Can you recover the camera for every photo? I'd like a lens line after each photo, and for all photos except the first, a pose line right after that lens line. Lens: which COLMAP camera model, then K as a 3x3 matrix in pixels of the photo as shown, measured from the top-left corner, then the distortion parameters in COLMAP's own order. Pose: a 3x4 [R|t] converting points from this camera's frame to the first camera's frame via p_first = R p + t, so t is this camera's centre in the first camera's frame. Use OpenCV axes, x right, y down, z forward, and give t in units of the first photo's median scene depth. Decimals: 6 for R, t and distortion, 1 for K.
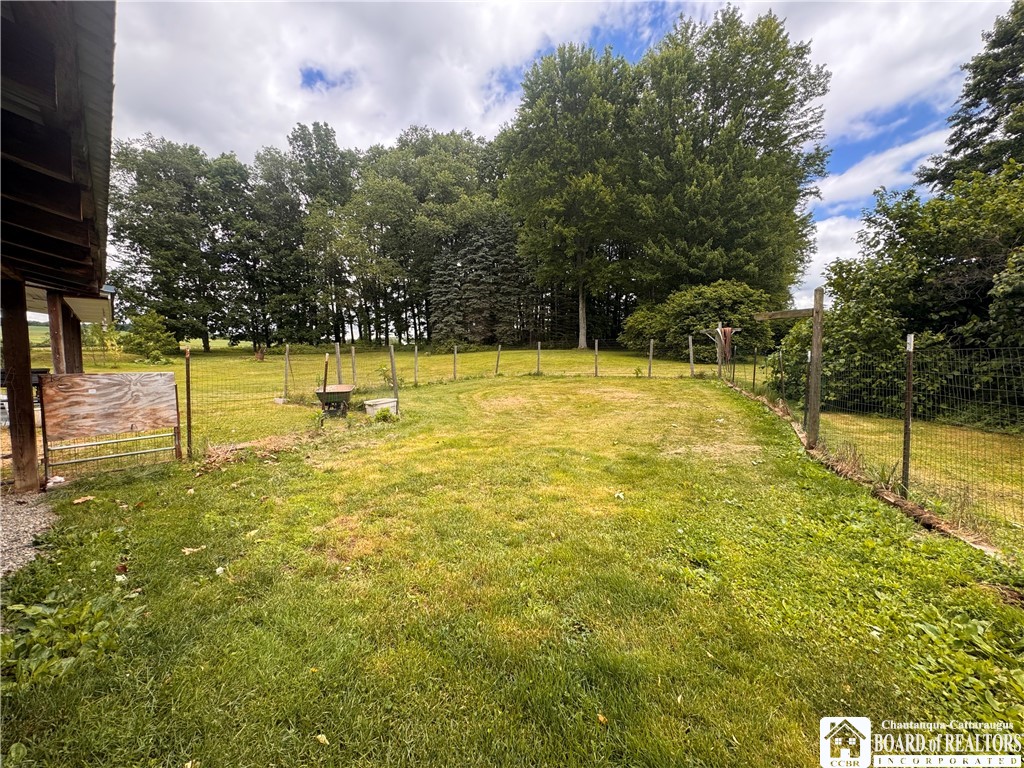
lens RADIAL K [[415.1, 0, 508.3], [0, 415.1, 380.7], [0, 0, 1]] dist [0.009230, 0.000465]
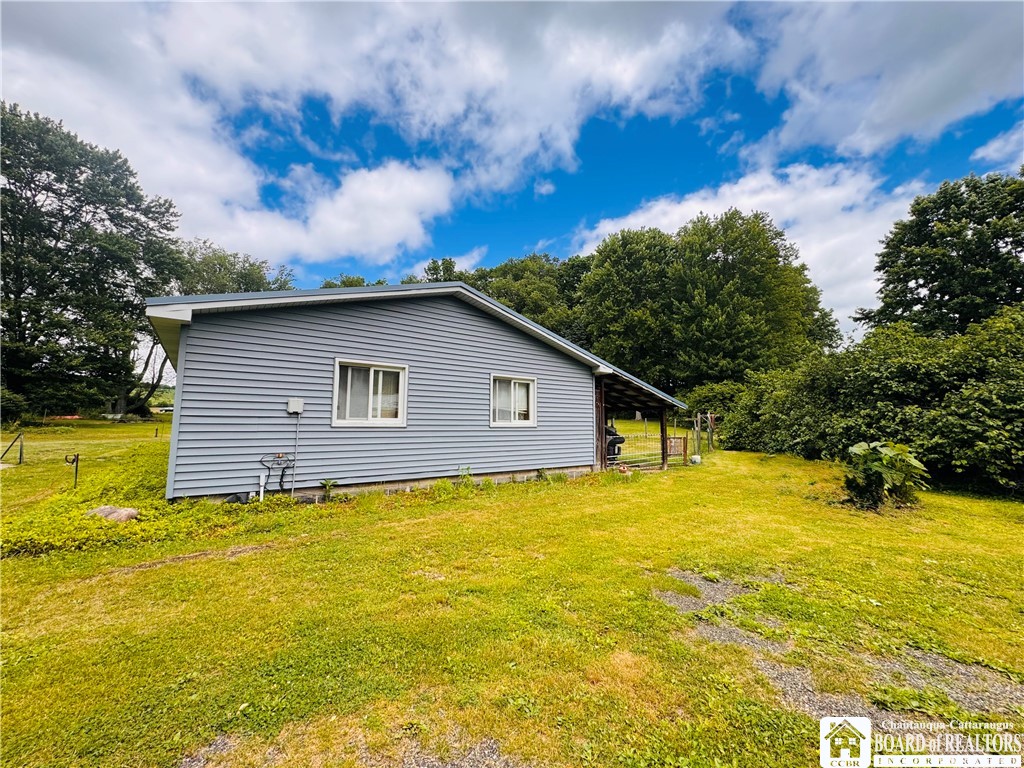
lens RADIAL K [[412.6, 0, 512.0], [0, 412.6, 384.0], [0, 0, 1]] dist [0.001147, 0.000197]
pose [[0.990909, 0.014118, -0.133792, -0.077615], [-0.033487, 0.989061, -0.143652, 0.022175], [0.130301, 0.146827, 0.980543, -0.575785]]
